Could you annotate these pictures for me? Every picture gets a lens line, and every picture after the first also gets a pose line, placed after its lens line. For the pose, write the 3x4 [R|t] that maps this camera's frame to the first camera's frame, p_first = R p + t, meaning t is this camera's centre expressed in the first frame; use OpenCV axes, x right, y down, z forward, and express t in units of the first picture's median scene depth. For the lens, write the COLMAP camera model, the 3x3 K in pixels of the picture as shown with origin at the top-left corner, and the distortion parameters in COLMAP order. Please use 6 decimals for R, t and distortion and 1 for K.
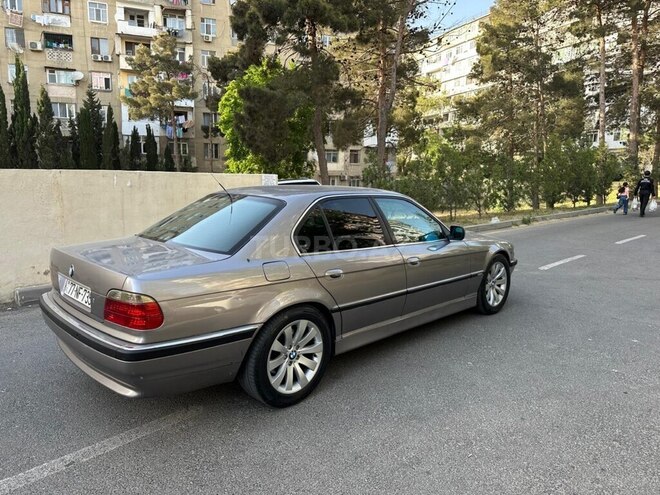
lens RADIAL K [[470.0, 0, 328.2], [0, 470.0, 246.7], [0, 0, 1]] dist [0.028395, -0.036289]
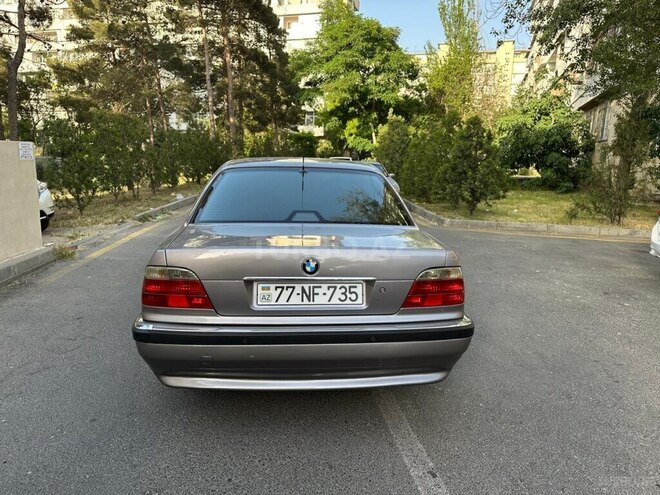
lens RADIAL K [[470.0, 0, 326.5], [0, 470.0, 252.7], [0, 0, 1]] dist [0.028395, -0.036289]
pose [[0.635439, -0.138339, 0.759658, -0.212714], [0.095611, 0.990345, 0.100372, -0.008182], [-0.766209, 0.008852, 0.642530, 0.098244]]
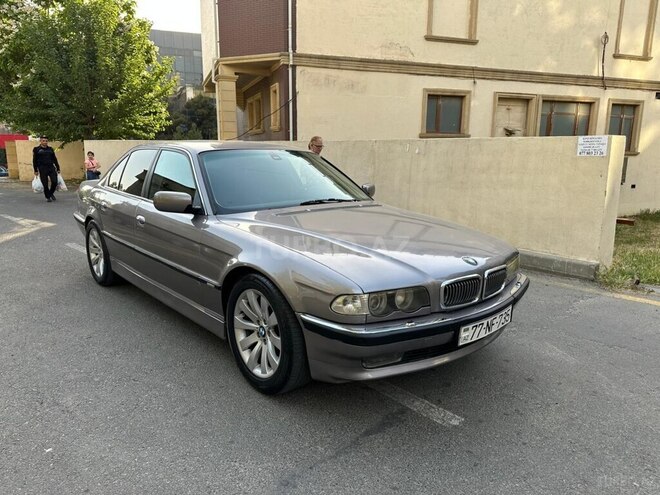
lens RADIAL K [[470.0, 0, 332.3], [0, 470.0, 246.7], [0, 0, 1]] dist [0.028395, -0.036289]
pose [[-0.073687, 0.184377, -0.980089, 0.284047], [-0.152469, 0.969125, 0.193778, -0.041923], [0.985557, 0.163712, -0.043300, 0.373525]]
